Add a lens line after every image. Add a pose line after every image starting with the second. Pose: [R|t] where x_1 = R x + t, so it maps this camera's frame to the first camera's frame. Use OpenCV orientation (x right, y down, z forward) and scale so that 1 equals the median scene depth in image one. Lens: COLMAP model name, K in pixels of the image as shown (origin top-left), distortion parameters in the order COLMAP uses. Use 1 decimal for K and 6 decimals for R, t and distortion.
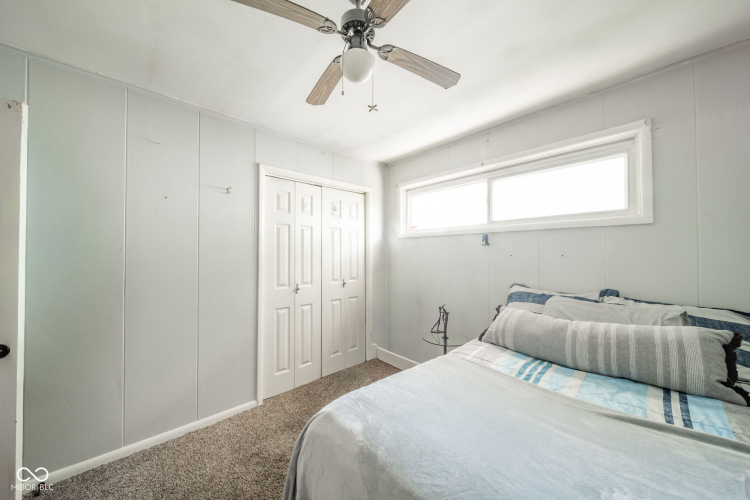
lens RADIAL K [[265.6, 0, 375.0], [0, 265.6, 250.0], [0, 0, 1]] dist [-0.000131, -0.000023]
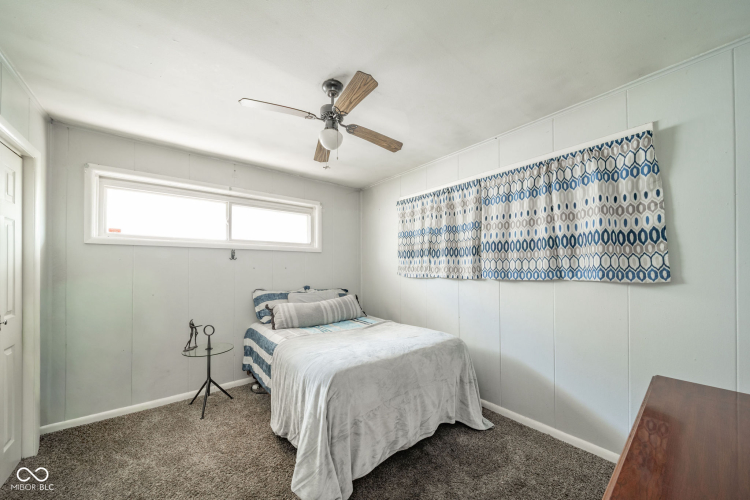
lens RADIAL K [[265.1, 0, 374.4], [0, 265.1, 265.3], [0, 0, 1]] dist [0.000052, 0.000020]
pose [[0.069315, 0.008703, 0.997557, -0.711777], [-0.014331, 0.999867, -0.007727, 0.008188], [-0.997492, -0.013760, 0.069430, 0.298535]]
